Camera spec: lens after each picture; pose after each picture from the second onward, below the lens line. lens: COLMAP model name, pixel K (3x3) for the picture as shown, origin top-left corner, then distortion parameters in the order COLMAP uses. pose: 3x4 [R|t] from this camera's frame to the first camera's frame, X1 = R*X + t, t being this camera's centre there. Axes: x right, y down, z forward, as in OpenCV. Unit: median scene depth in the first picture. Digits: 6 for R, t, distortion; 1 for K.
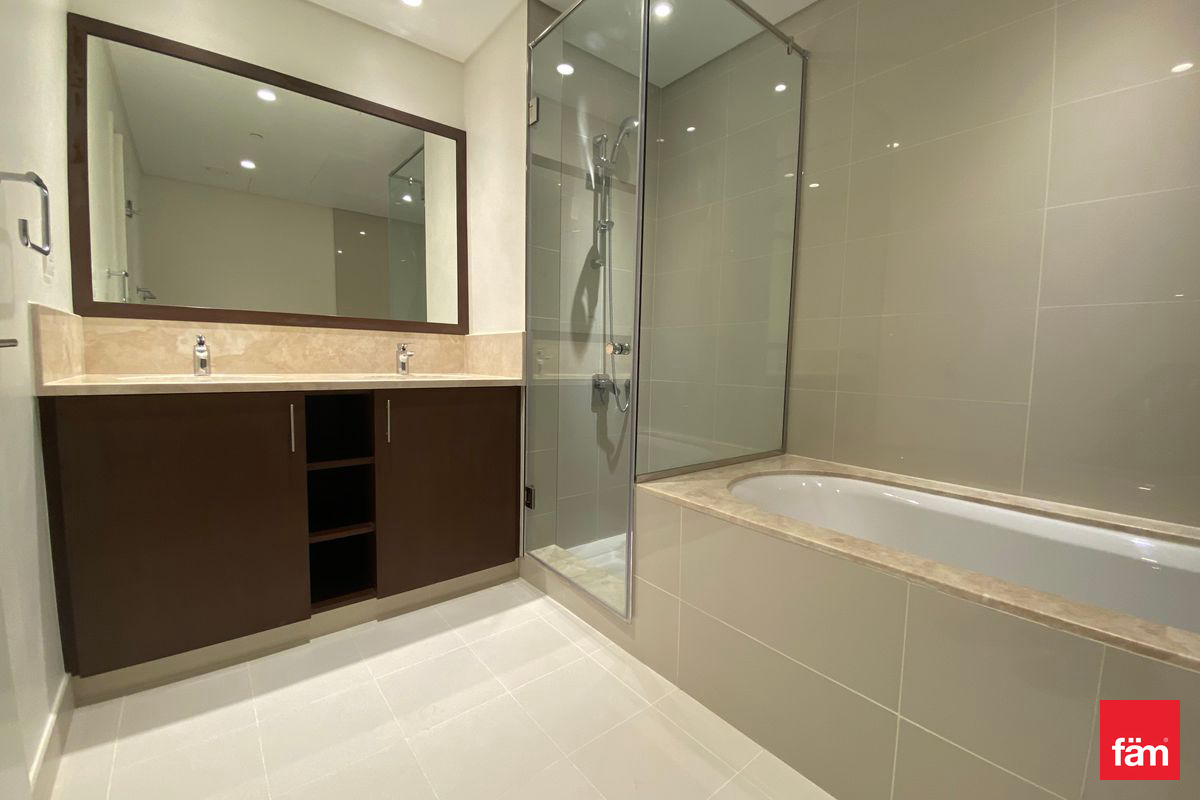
lens RADIAL K [[490.2, 0, 610.9], [0, 490.2, 399.8], [0, 0, 1]] dist [0.028448, -0.025282]
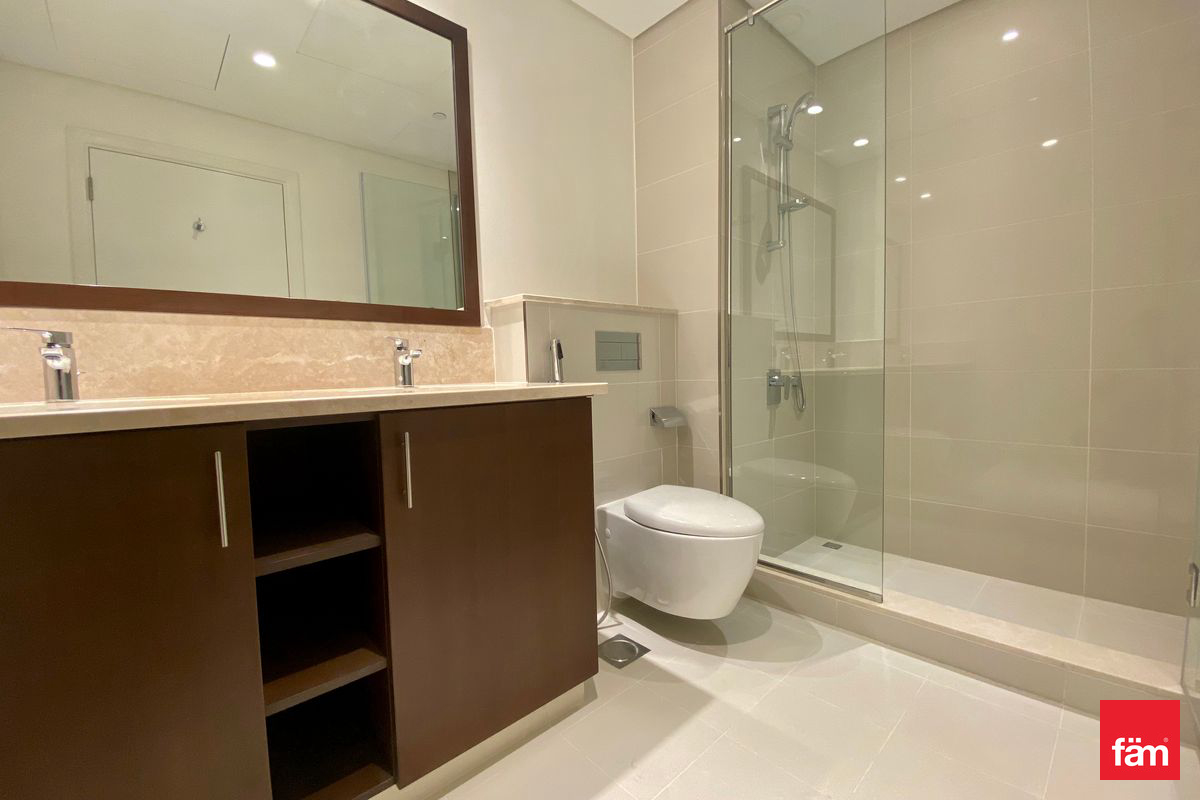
lens RADIAL K [[490.2, 0, 610.9], [0, 490.2, 399.8], [0, 0, 1]] dist [0.028448, -0.025282]
pose [[0.995913, -0.038560, 0.081674, -0.242729], [0.039548, 0.999162, -0.010507, -0.018497], [-0.081200, 0.013694, 0.996604, 0.390733]]
